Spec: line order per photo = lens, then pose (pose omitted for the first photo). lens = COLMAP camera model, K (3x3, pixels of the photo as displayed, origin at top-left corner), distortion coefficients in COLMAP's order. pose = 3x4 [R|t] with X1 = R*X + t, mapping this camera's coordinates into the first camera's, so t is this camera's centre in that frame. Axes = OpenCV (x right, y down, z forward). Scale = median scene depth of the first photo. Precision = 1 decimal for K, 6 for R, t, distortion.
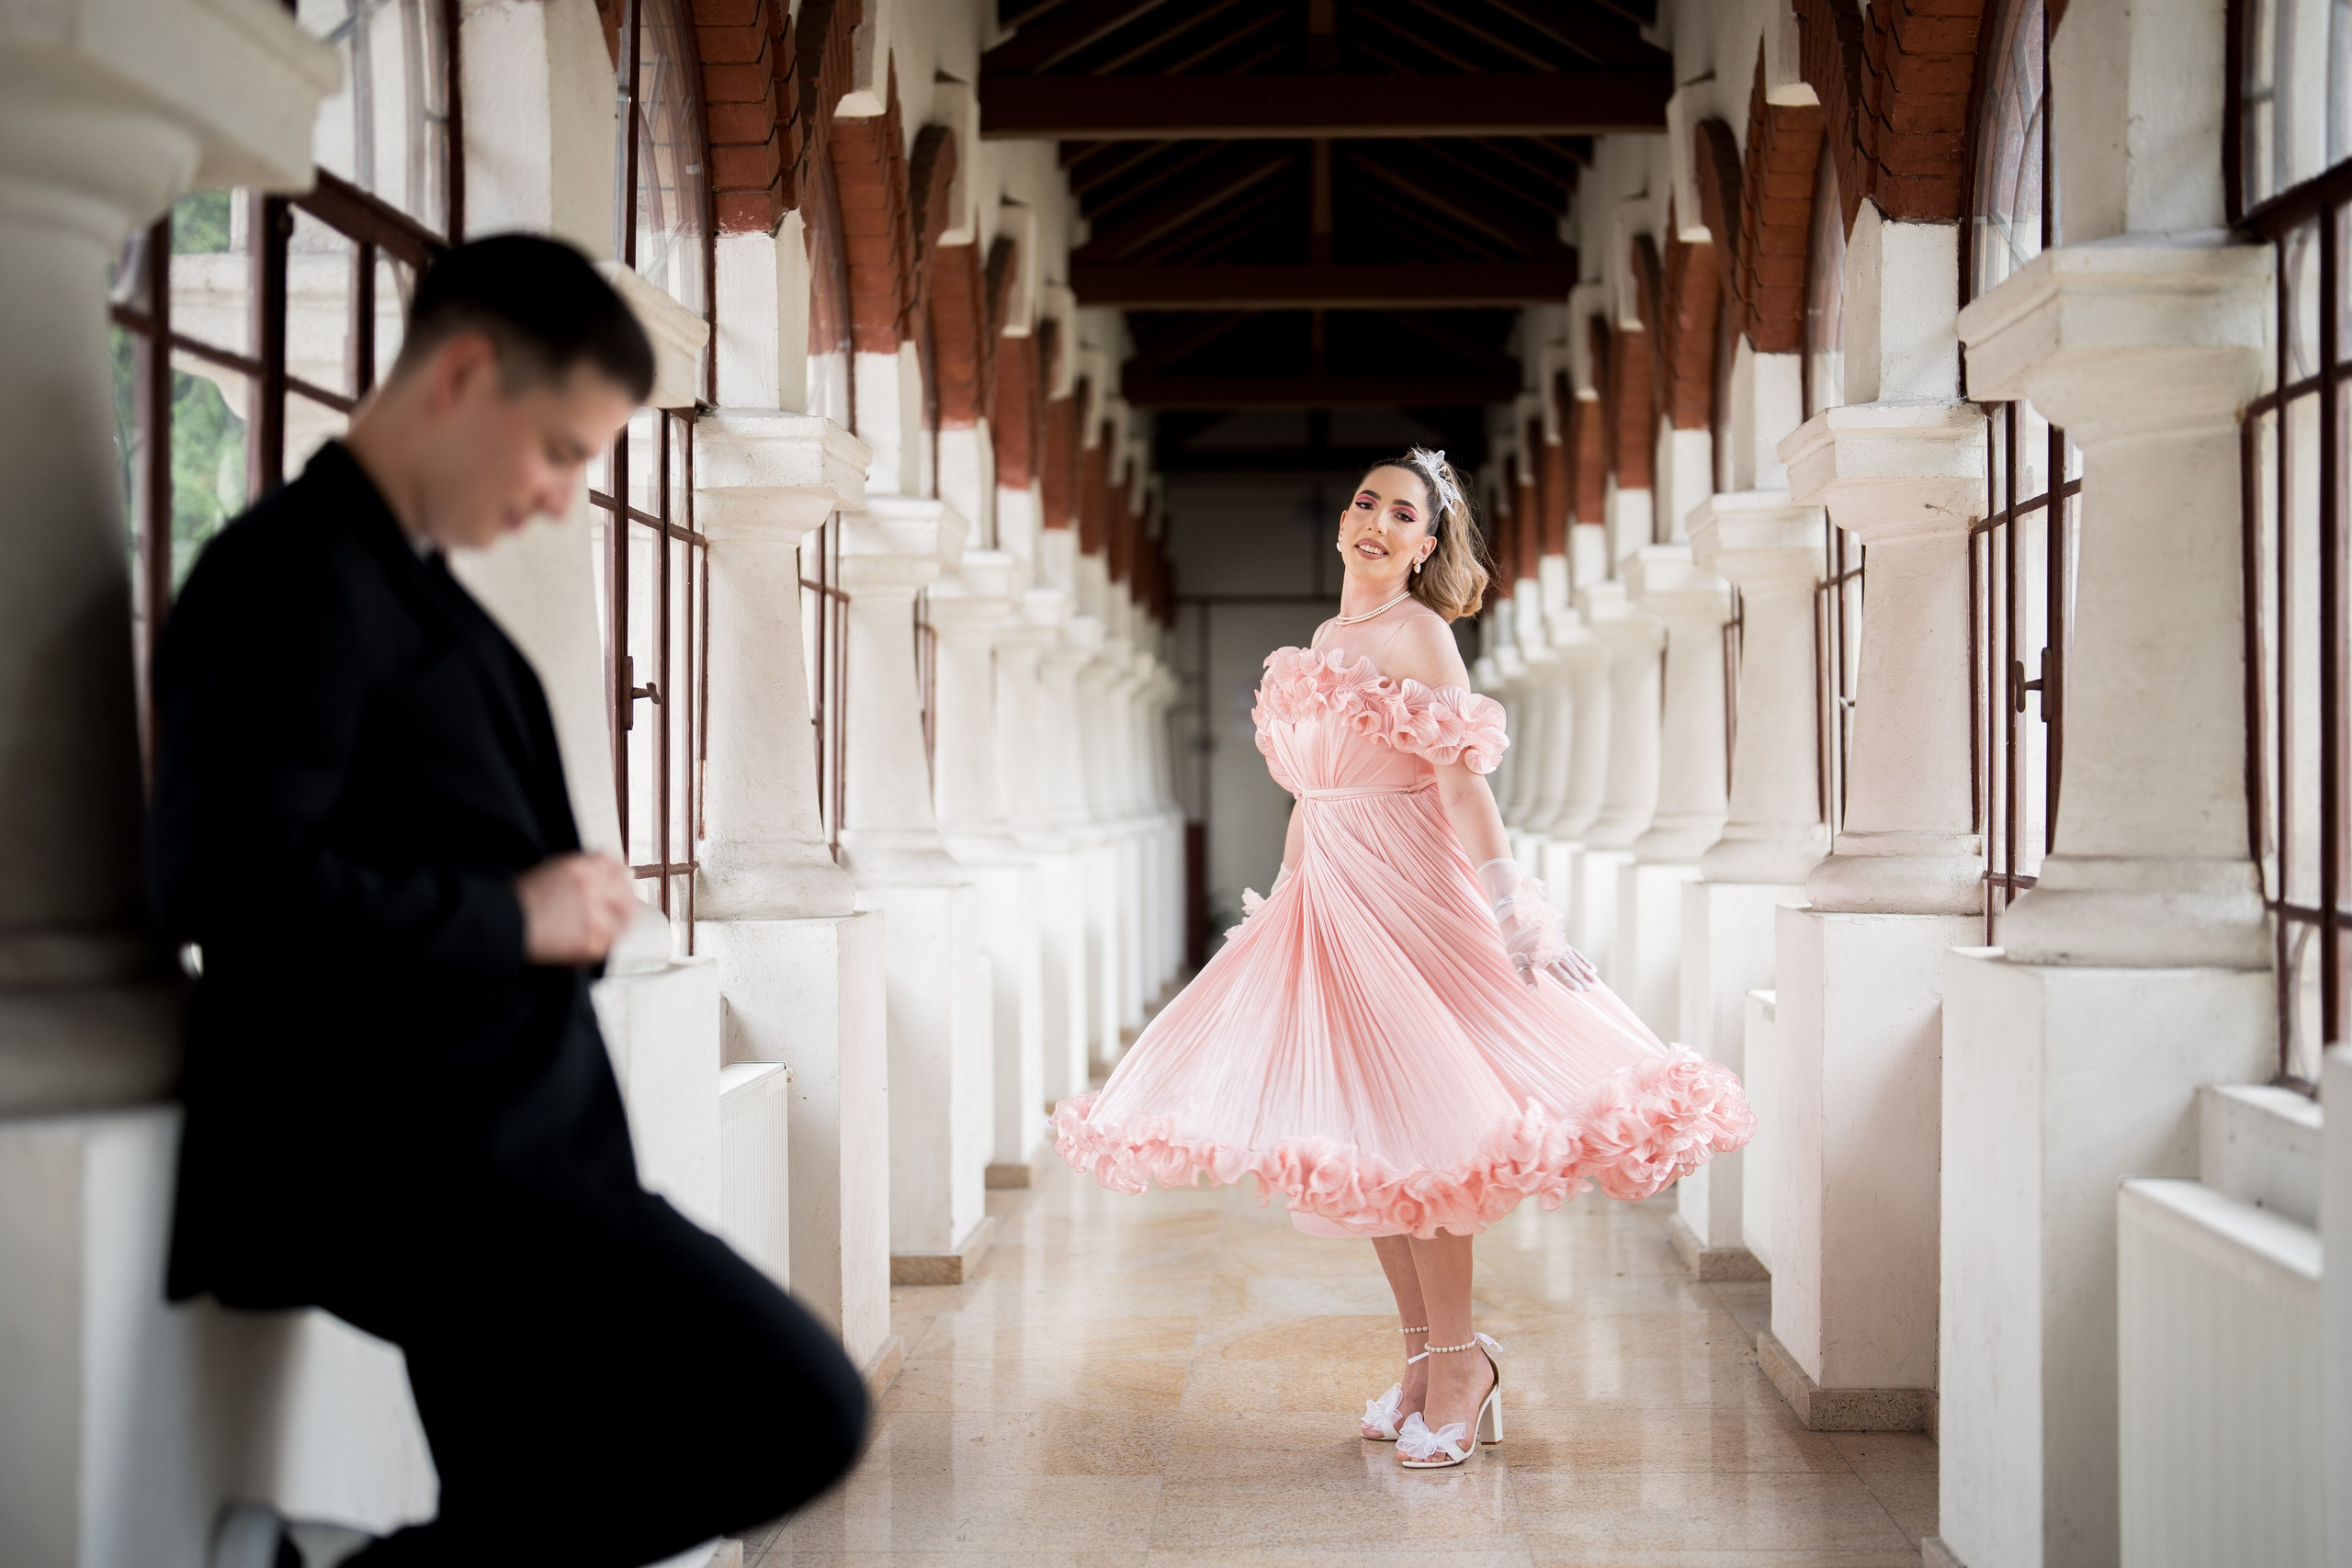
lens RADIAL K [[4389.5, 0, 1175.8], [0, 4389.5, 729.6], [0, 0, 1]] dist [-0.015400, 0.312862]
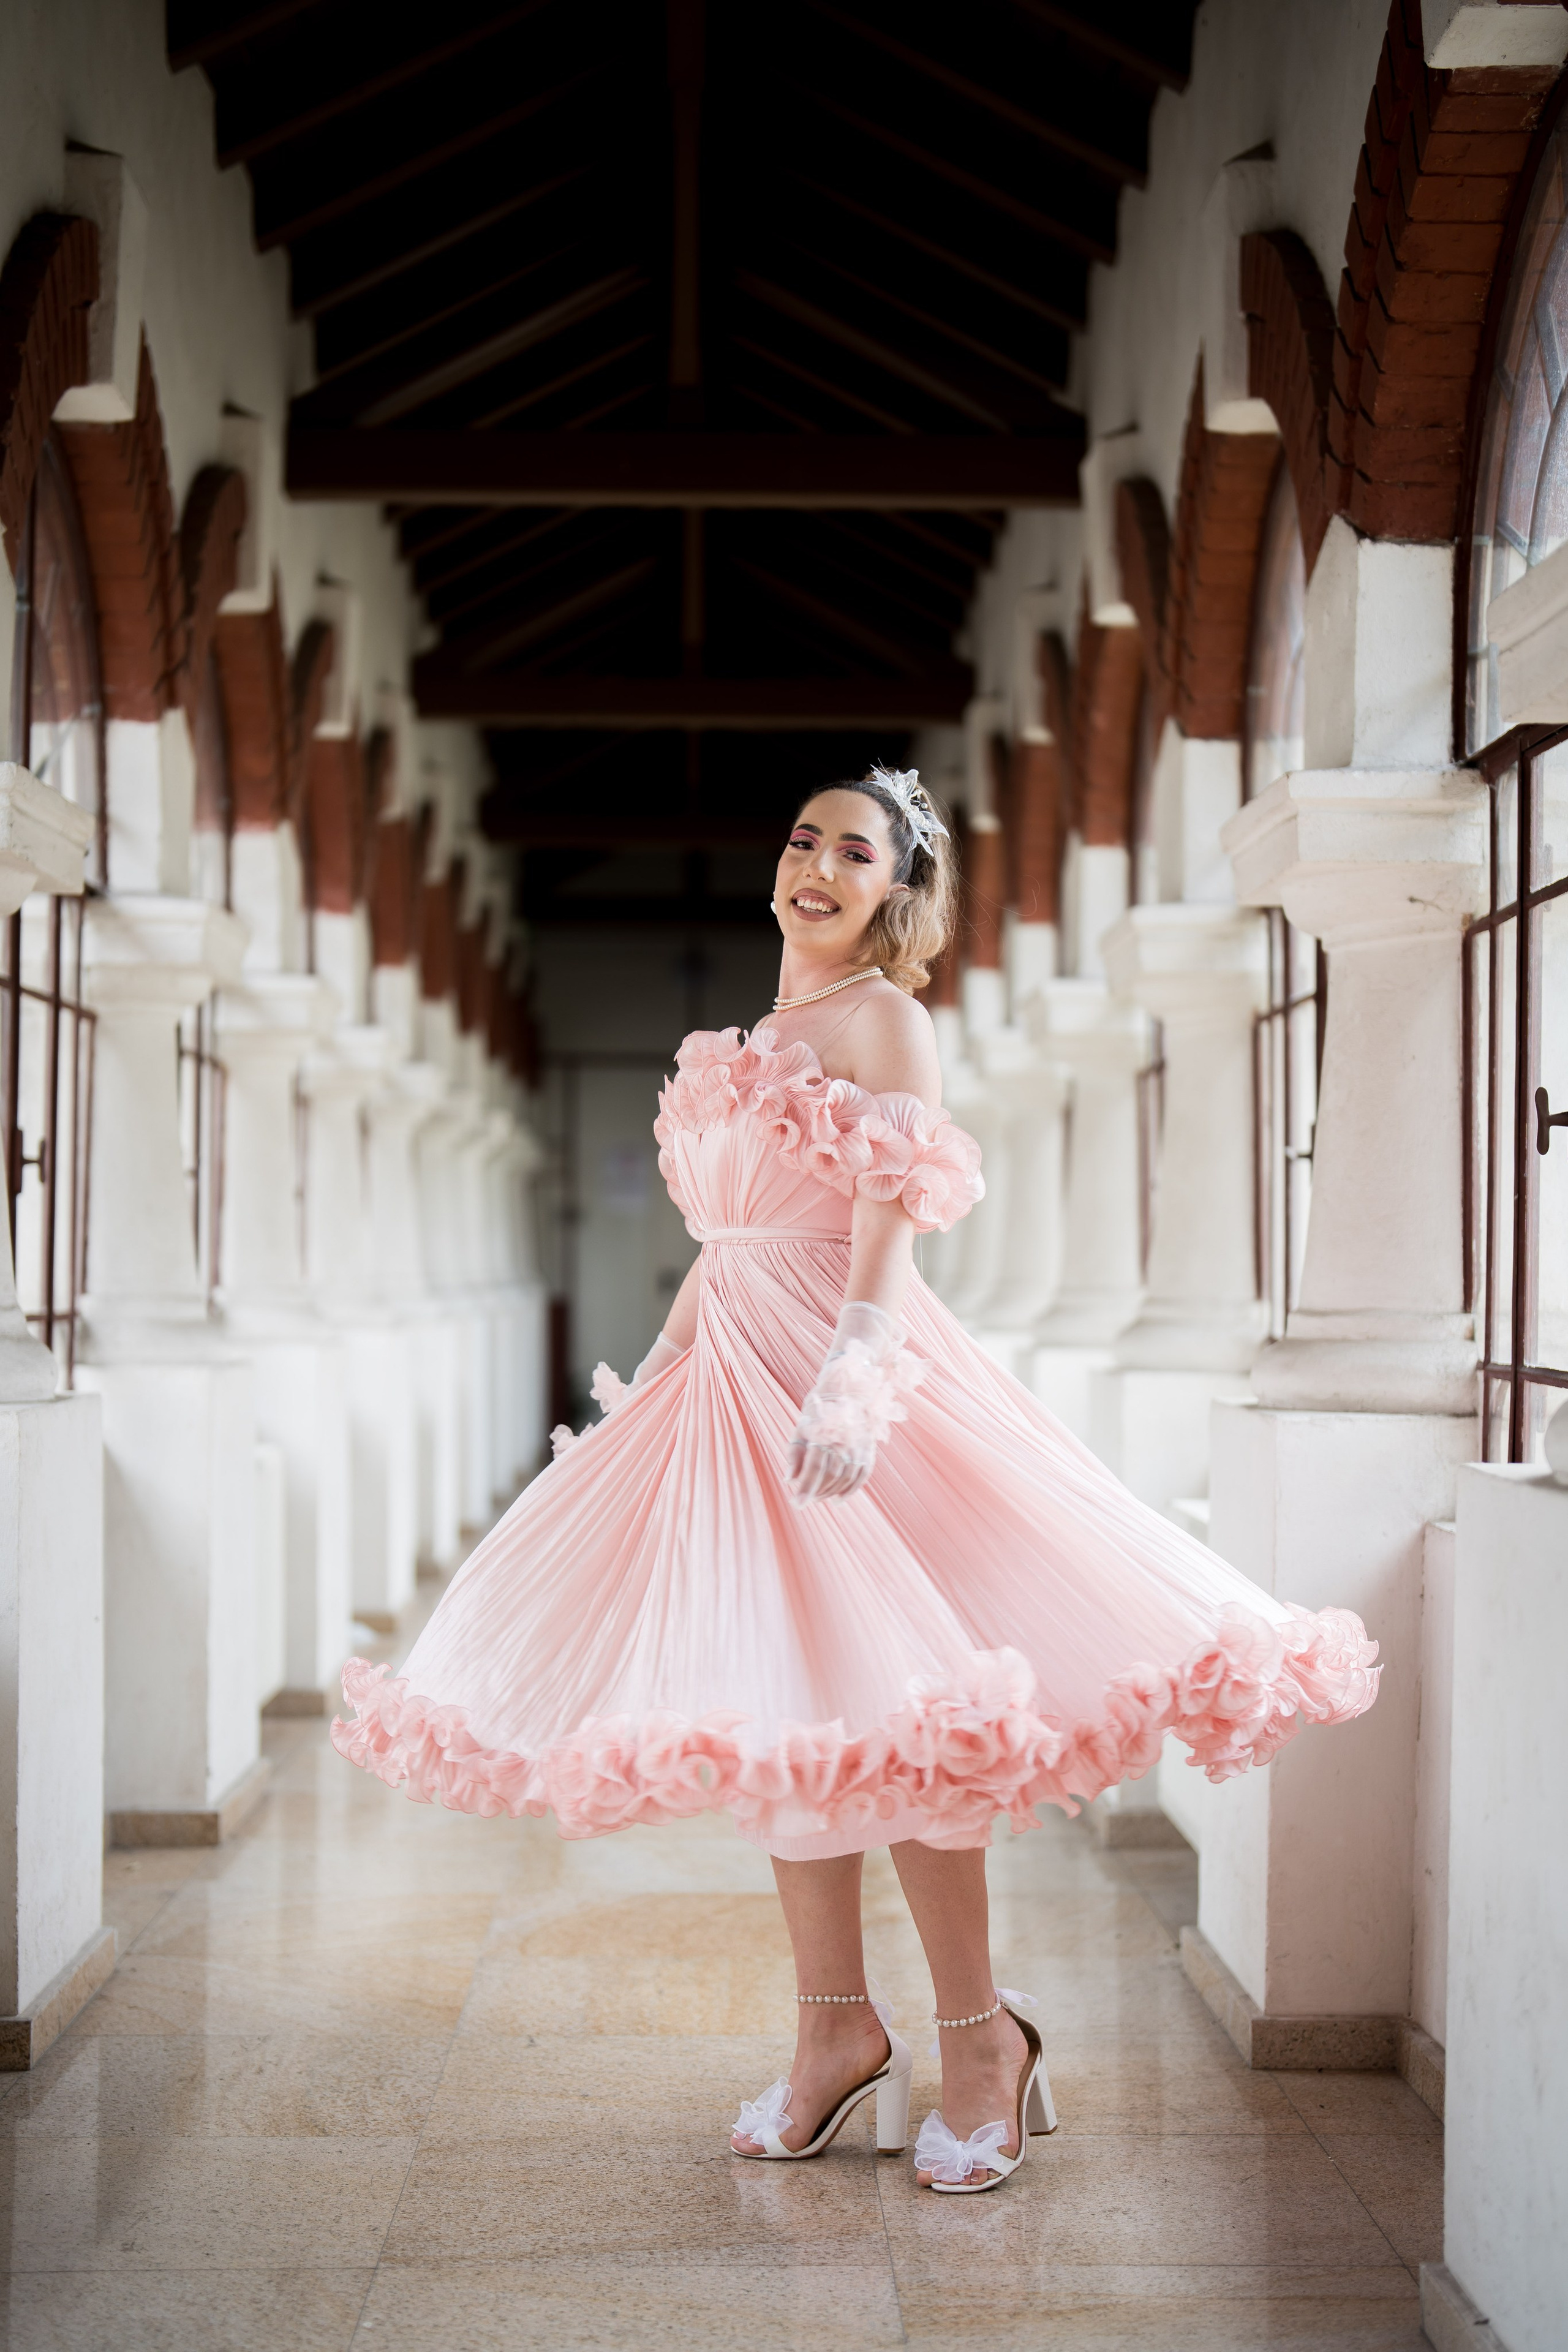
lens RADIAL K [[4389.9, 0, 784.4], [0, 4389.9, 1176.3], [0, 0, 1]] dist [-0.015400, 0.312862]
pose [[0.998723, 0.013047, 0.048797, 0.015725], [-0.012651, 0.999885, -0.008404, 0.005697], [-0.048901, 0.007776, 0.998773, 0.168700]]
